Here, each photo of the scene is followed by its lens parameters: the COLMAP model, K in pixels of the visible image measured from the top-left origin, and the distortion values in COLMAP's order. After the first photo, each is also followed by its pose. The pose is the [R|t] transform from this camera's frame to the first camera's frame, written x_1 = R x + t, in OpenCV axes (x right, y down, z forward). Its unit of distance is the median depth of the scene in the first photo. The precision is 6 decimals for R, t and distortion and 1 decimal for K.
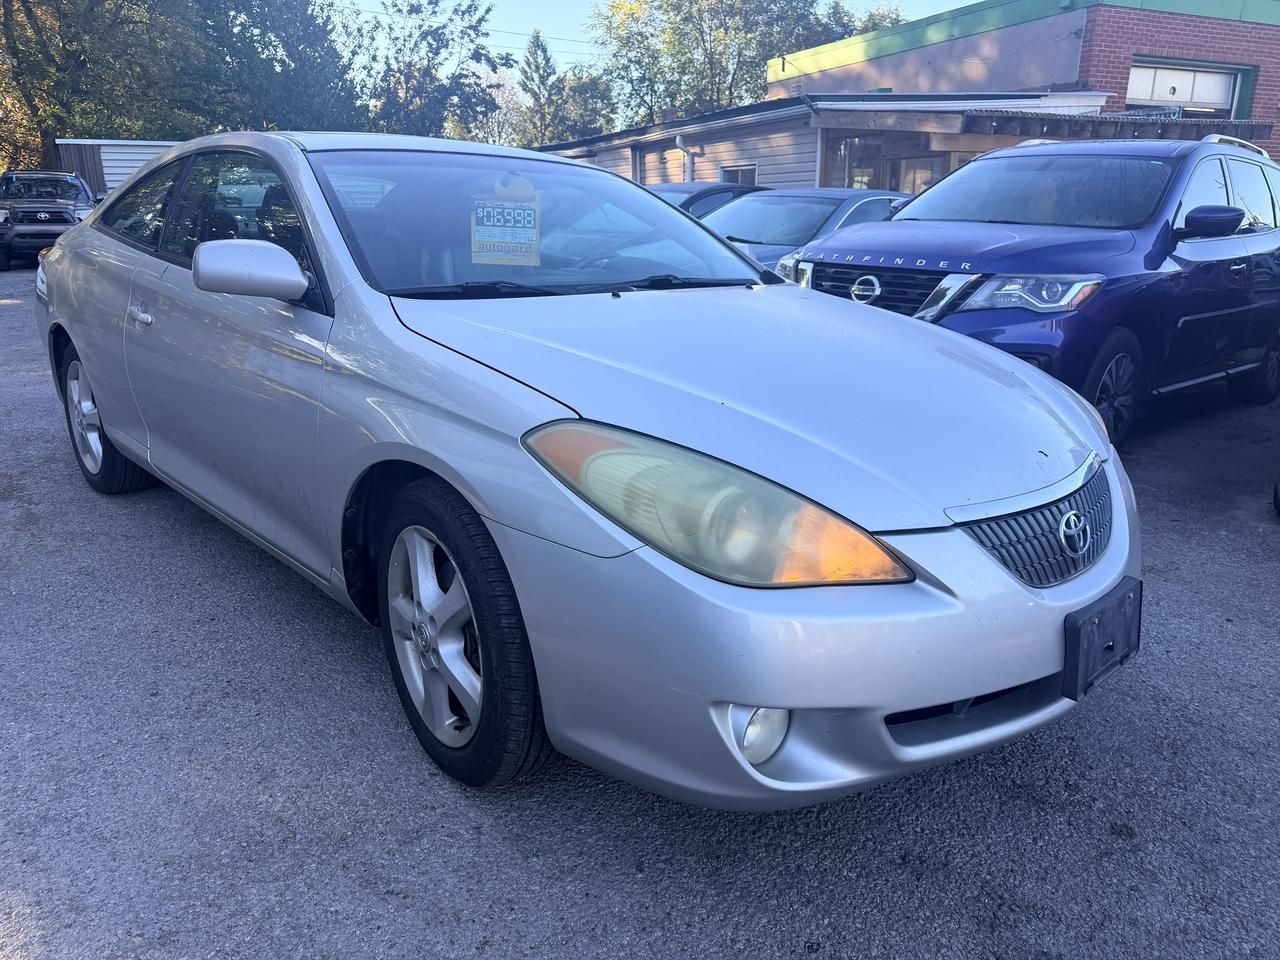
lens RADIAL K [[906.0, 0, 634.1], [0, 906.0, 472.4], [0, 0, 1]] dist [0.000239, -0.001797]
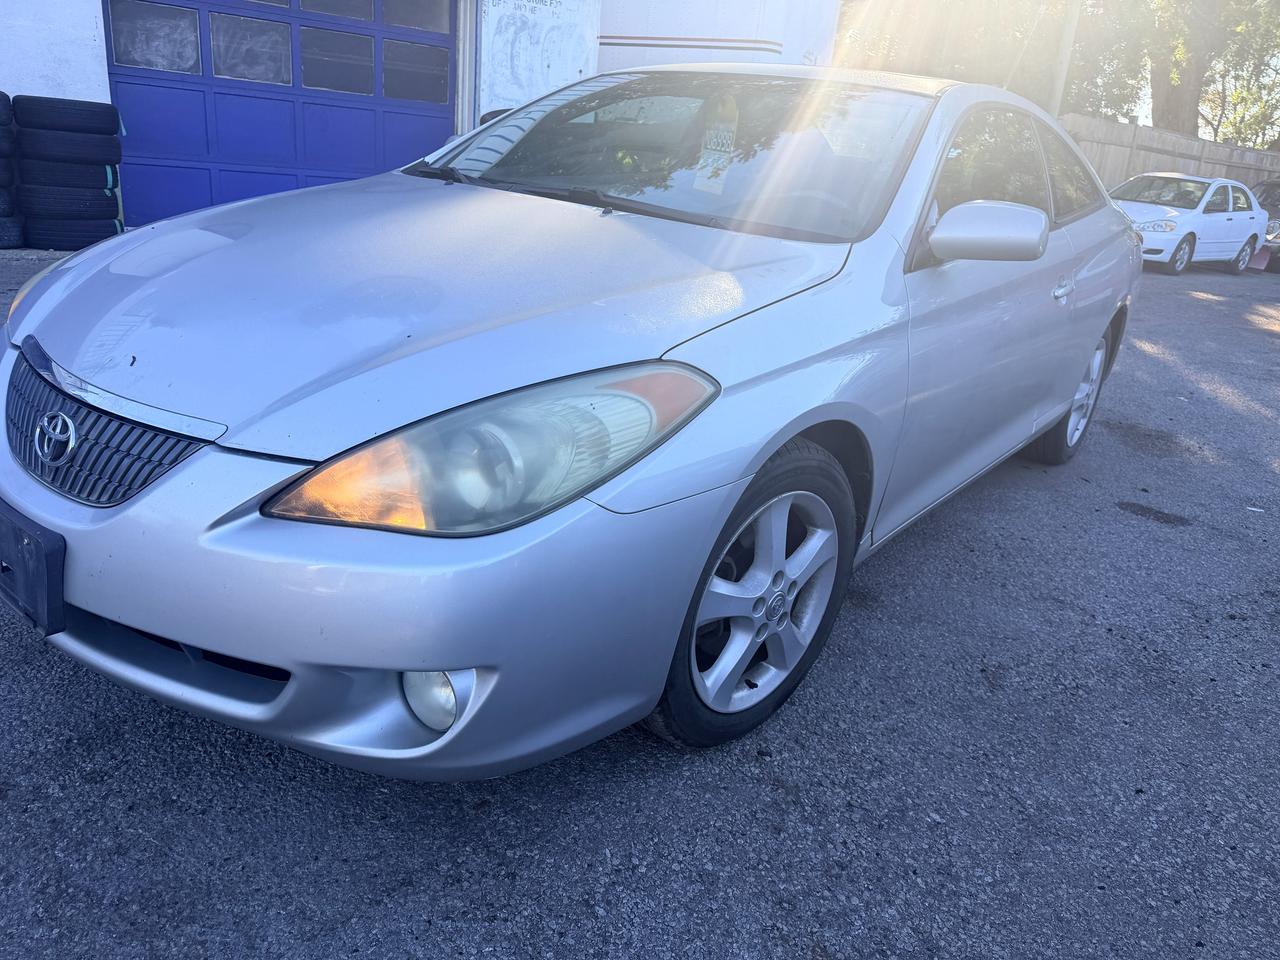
lens RADIAL K [[906.6, 0, 622.3], [0, 906.6, 483.1], [0, 0, 1]] dist [-0.008918, -0.000833]
pose [[0.171451, 0.349306, -0.921189, 0.817575], [-0.359599, 0.892711, 0.271580, -0.186616], [0.917220, 0.284696, 0.278666, 0.758965]]
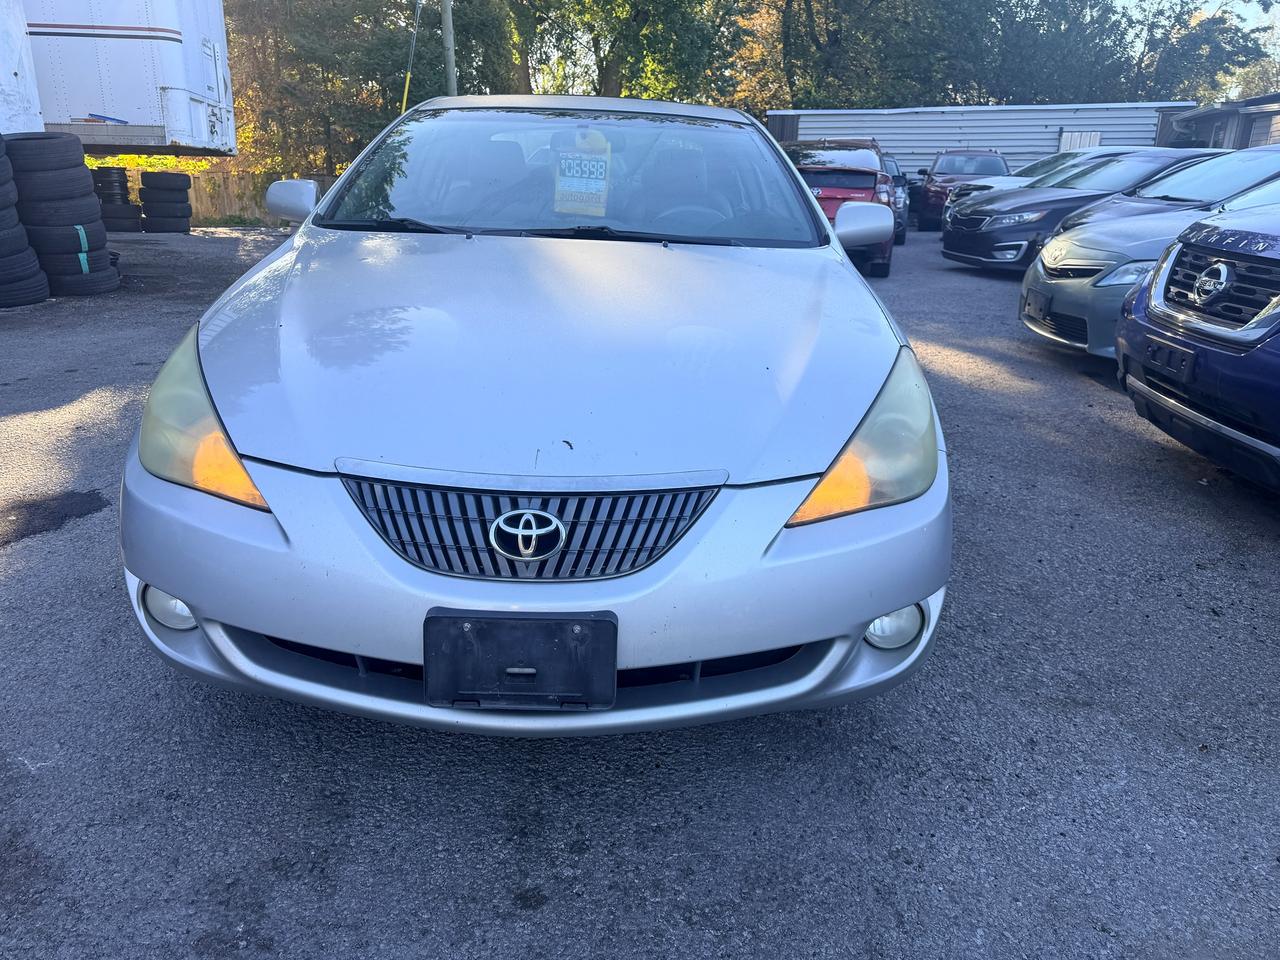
lens RADIAL K [[906.0, 0, 634.1], [0, 906.0, 472.4], [0, 0, 1]] dist [0.000239, -0.001797]
pose [[0.734336, 0.223916, -0.640791, 0.659212], [-0.202541, 0.973300, 0.107999, -0.062218], [0.647865, 0.050478, 0.760081, 0.250736]]
